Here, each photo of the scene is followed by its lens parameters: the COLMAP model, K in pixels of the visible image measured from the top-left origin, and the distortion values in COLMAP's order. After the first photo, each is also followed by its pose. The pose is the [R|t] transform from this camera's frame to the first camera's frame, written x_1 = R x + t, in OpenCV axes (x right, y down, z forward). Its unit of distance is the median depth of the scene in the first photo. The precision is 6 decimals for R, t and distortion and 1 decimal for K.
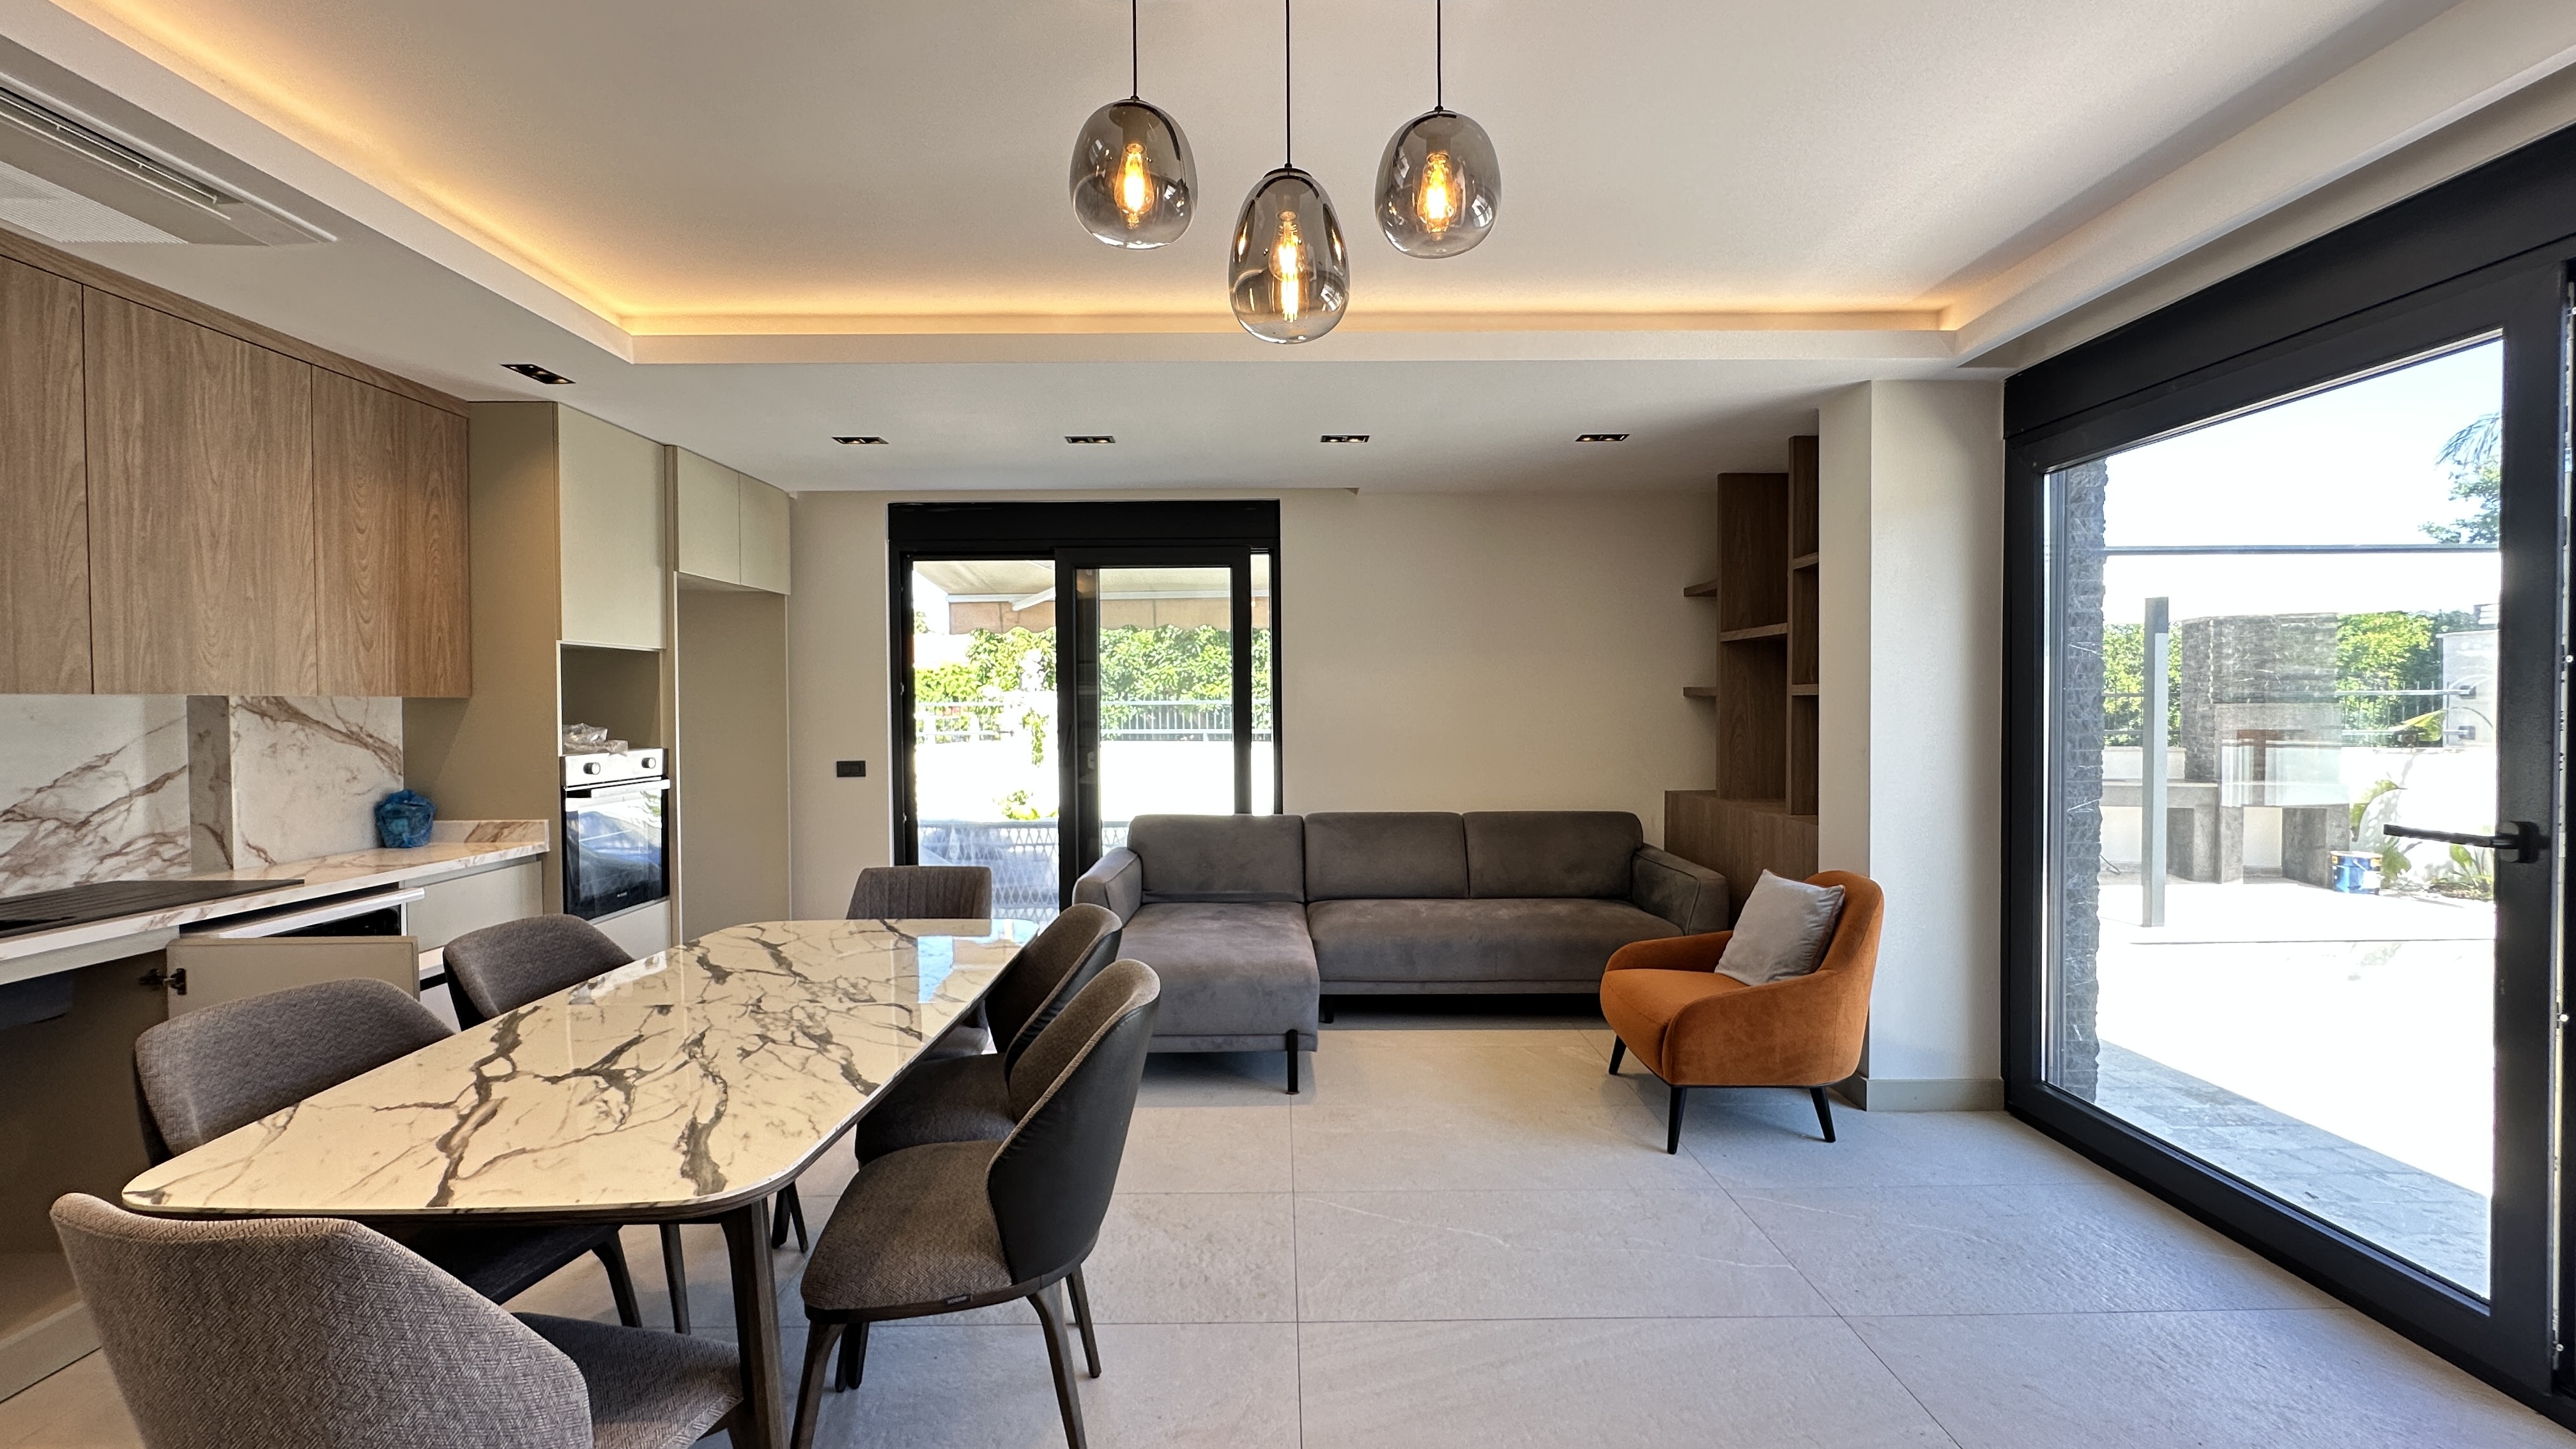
lens RADIAL K [[1033.1, 0, 1281.8], [0, 1033.1, 724.3], [0, 0, 1]] dist [-0.000303, 0.000320]
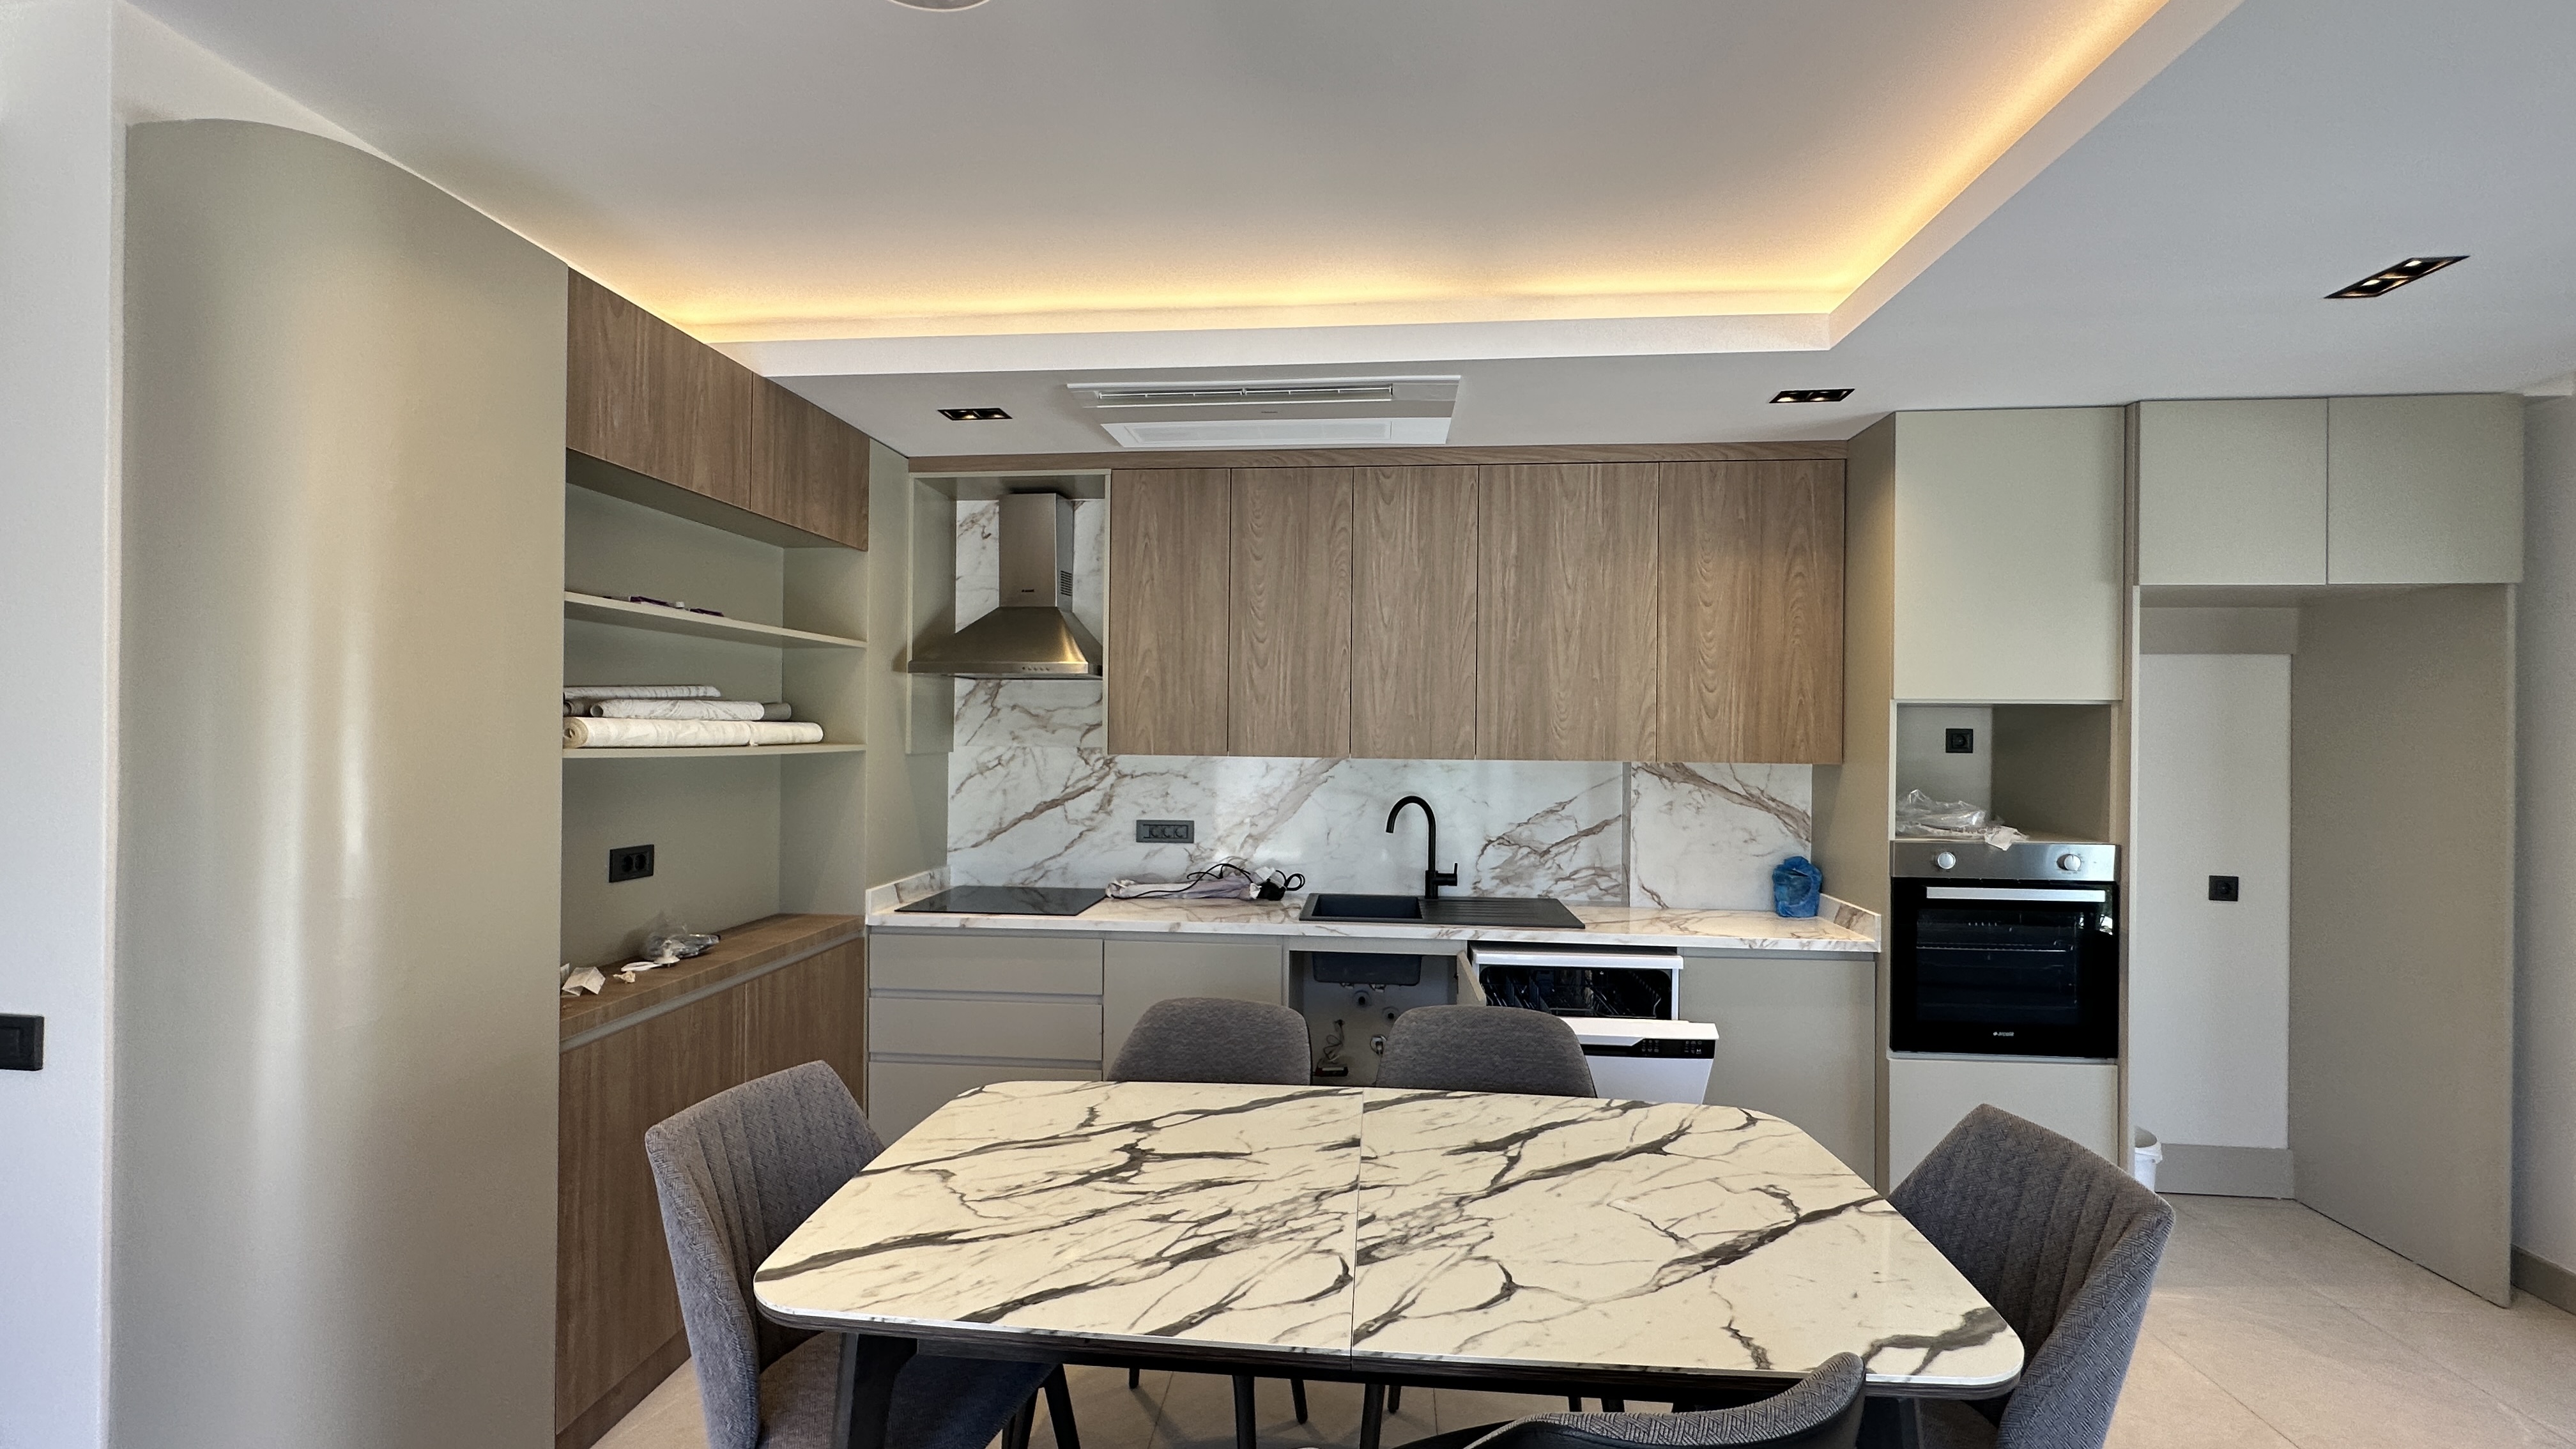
lens RADIAL K [[1033.9, 0, 1288.0], [0, 1033.9, 724.5], [0, 0, 1]] dist [-0.002676, -0.000191]
pose [[-0.100872, 0.000671, -0.994899, 0.212416], [-0.028794, 0.999579, 0.003593, -0.063986], [0.994483, 0.029009, -0.100811, 0.766950]]
